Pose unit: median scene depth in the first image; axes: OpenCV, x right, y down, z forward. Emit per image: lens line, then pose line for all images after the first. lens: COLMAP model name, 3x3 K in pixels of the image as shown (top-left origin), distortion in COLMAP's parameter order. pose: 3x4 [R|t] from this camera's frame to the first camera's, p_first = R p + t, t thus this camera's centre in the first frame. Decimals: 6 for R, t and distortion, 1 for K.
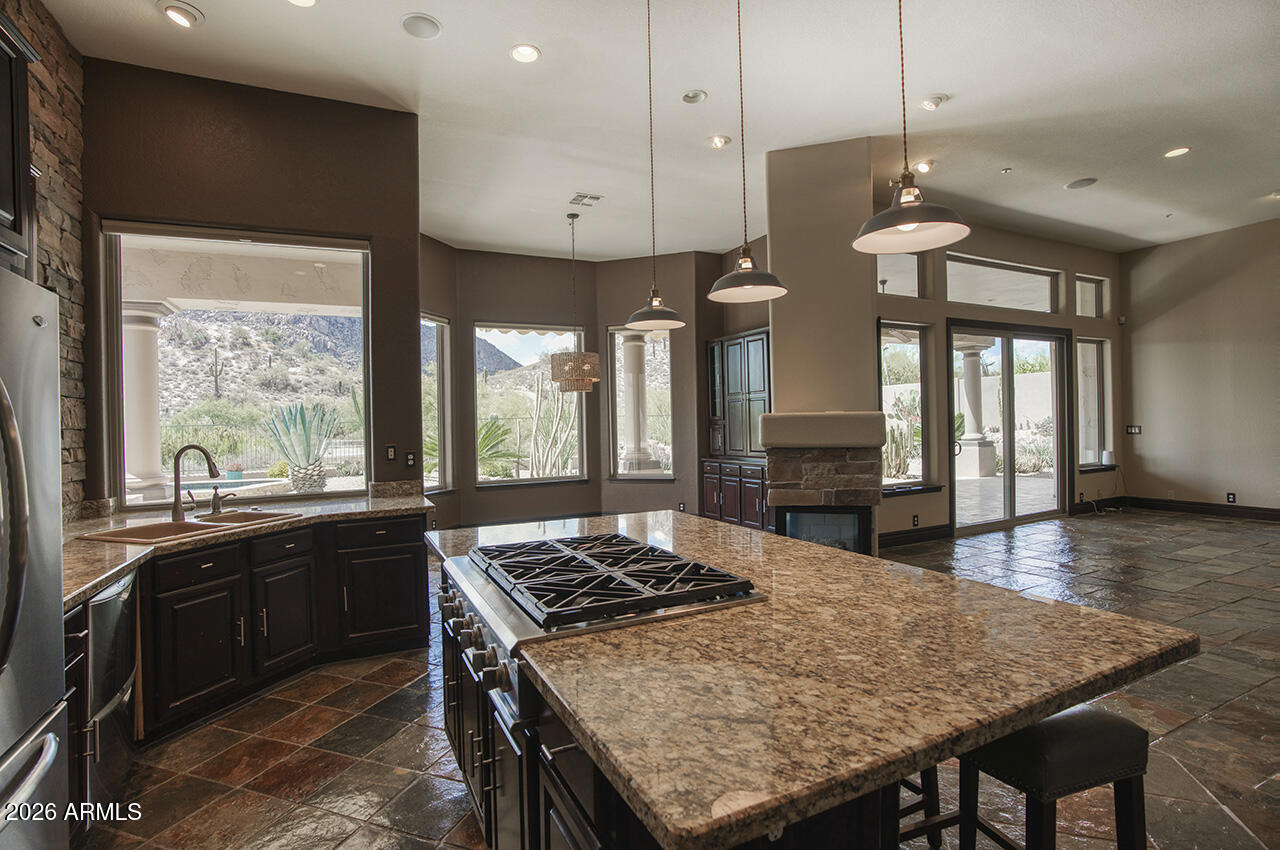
lens RADIAL K [[598.8, 0, 644.4], [0, 598.8, 418.5], [0, 0, 1]] dist [-0.047920, 0.020564]
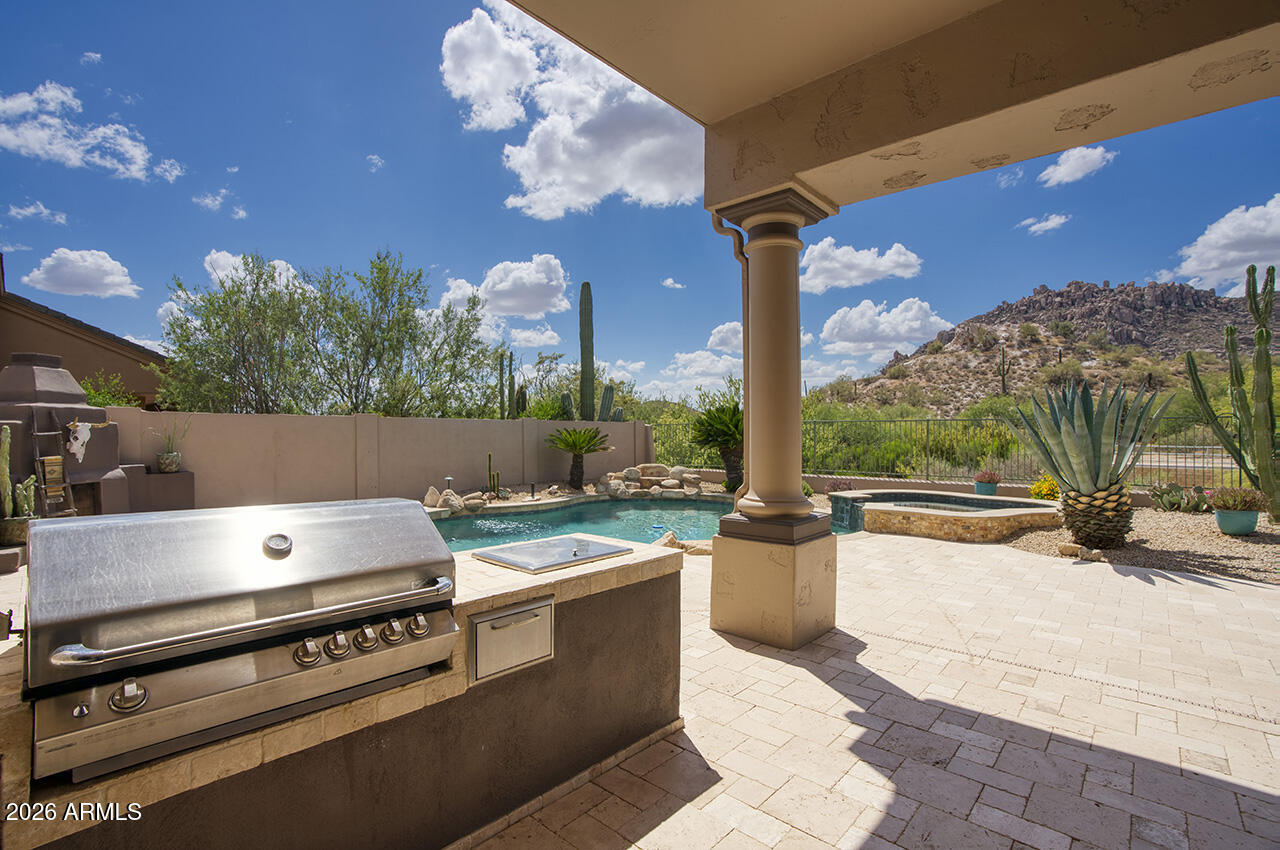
lens RADIAL K [[590.1, 0, 642.4], [0, 590.1, 409.3], [0, 0, 1]] dist [-0.003498, -0.000219]
pose [[0.376078, -0.003366, -0.926582, -0.288504], [-0.010568, 0.999913, -0.007922, 0.014839], [0.926528, 0.012771, 0.376010, 0.529716]]
